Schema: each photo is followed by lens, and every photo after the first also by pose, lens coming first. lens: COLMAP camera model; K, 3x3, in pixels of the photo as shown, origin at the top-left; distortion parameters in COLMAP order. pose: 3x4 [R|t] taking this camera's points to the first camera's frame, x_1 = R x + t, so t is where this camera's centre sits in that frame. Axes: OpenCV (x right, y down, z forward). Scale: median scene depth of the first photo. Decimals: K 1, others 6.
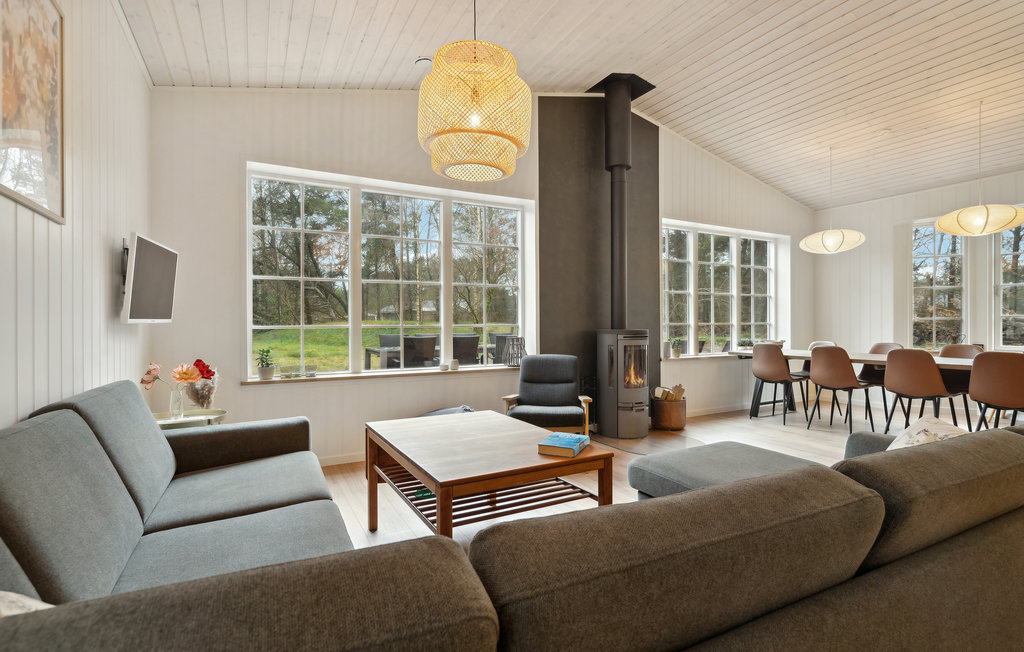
lens RADIAL K [[471.6, 0, 512.0], [0, 471.6, 326.0], [0, 0, 1]] dist [-0.000895, -0.000395]
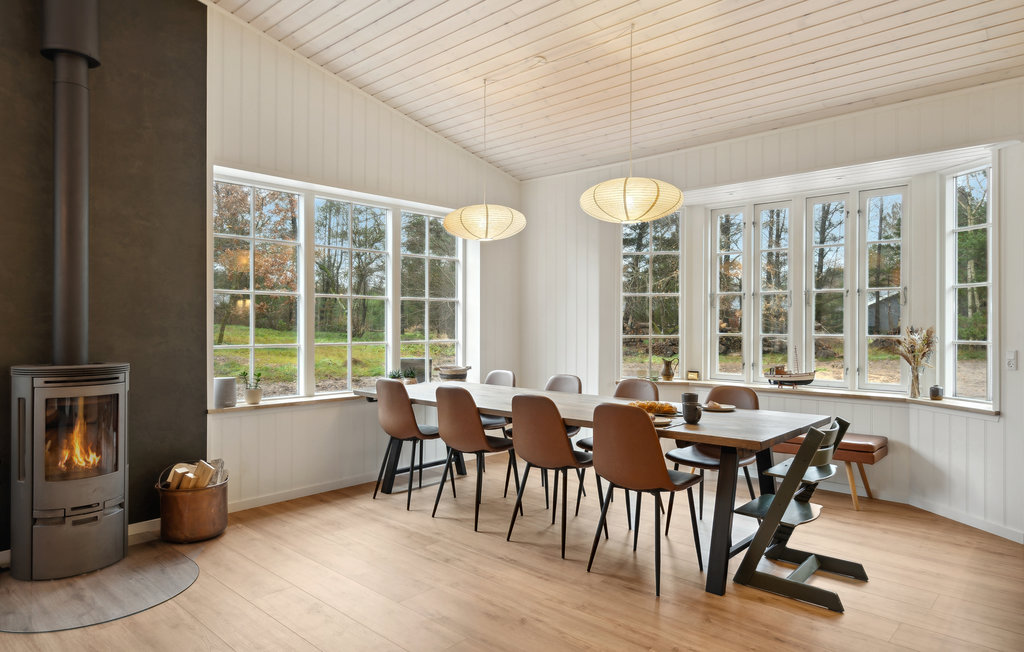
lens RADIAL K [[616.2, 0, 512.0], [0, 616.2, 326.0], [0, 0, 1]] dist [0.005638, 0.000039]
pose [[0.945900, 0.005005, 0.324420, 0.415973], [-0.004810, 0.999987, -0.001402, -0.032599], [-0.324423, -0.000235, 0.945912, 0.166140]]
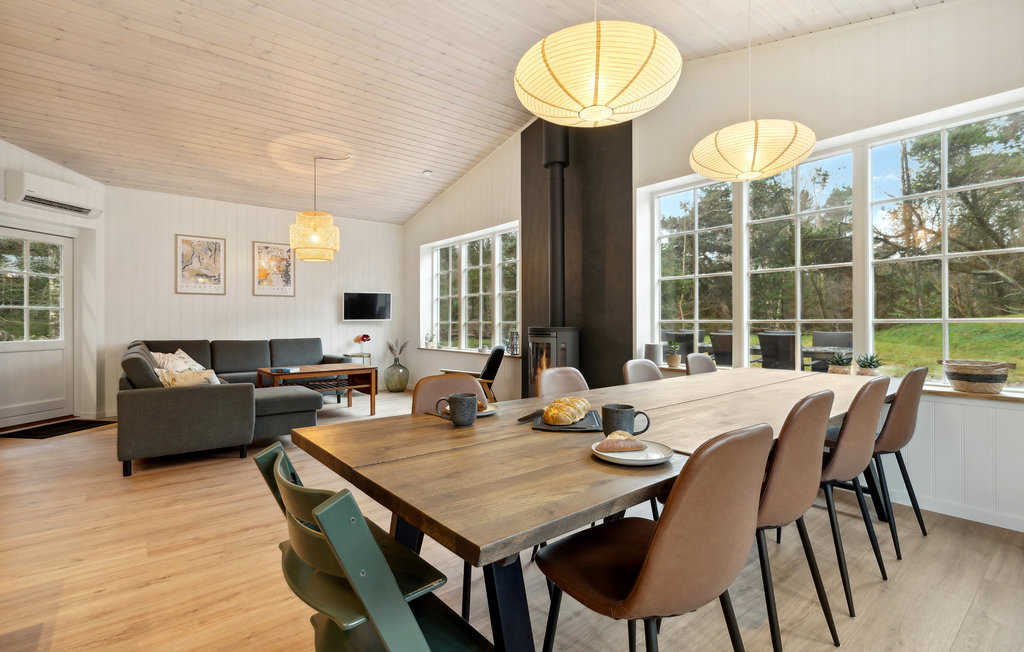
lens RADIAL K [[471.6, 0, 512.0], [0, 471.6, 326.0], [0, 0, 1]] dist [-0.000895, -0.000395]
pose [[0.172241, 0.013452, -0.984963, 1.855175], [-0.002789, 0.999909, 0.013169, -0.012572], [0.985051, 0.000479, 0.172263, 1.084755]]
